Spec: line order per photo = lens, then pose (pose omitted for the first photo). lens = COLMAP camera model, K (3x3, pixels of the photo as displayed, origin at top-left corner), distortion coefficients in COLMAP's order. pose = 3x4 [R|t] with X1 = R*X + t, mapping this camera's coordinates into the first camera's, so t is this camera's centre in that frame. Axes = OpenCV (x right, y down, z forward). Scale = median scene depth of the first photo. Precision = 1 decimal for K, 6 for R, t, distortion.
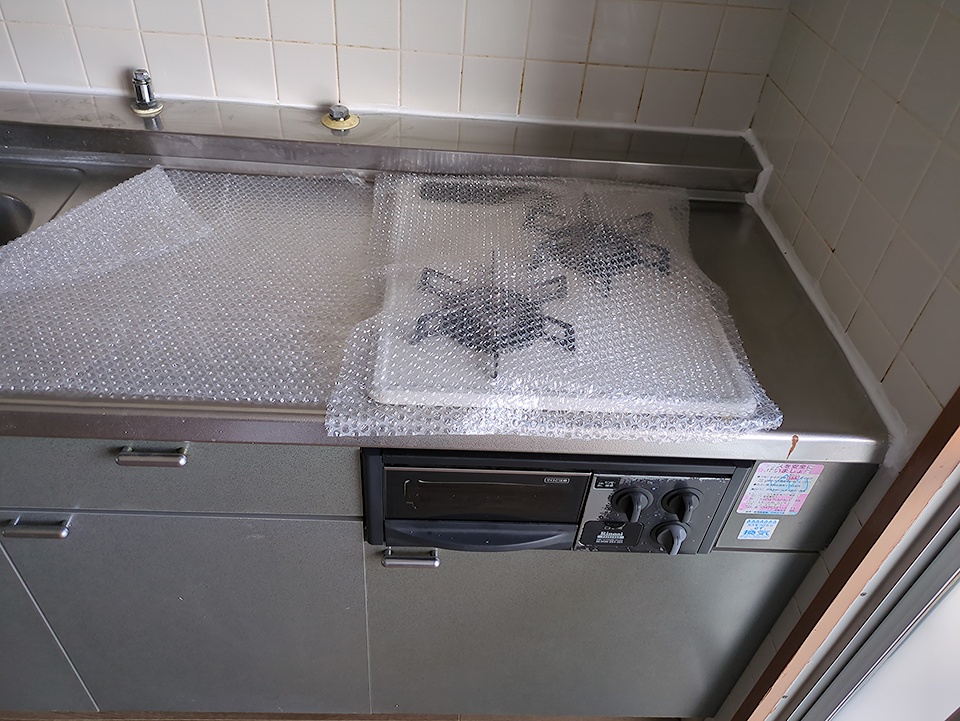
lens RADIAL K [[725.3, 0, 480.0], [0, 725.3, 360.5], [0, 0, 1]] dist [0.010092, 0.005503]
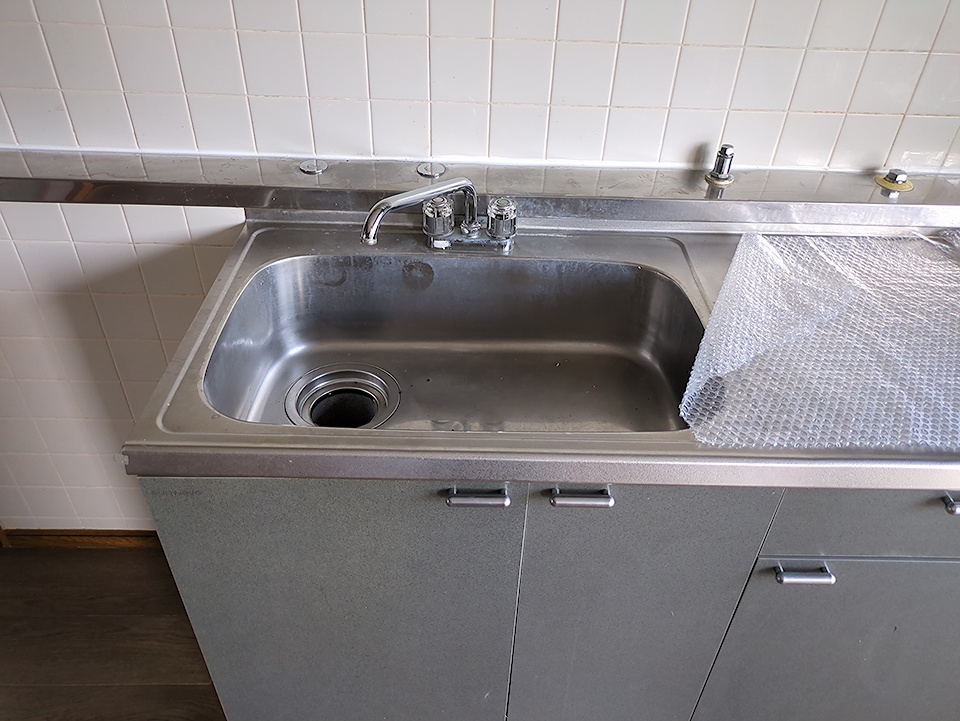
lens RADIAL K [[725.3, 0, 480.0], [0, 725.3, 360.5], [0, 0, 1]] dist [0.010092, 0.005503]
pose [[0.998415, -0.023388, -0.051198, -0.747556], [0.021157, 0.998821, -0.043694, -0.036448], [0.052160, 0.042542, 0.997732, -0.085139]]
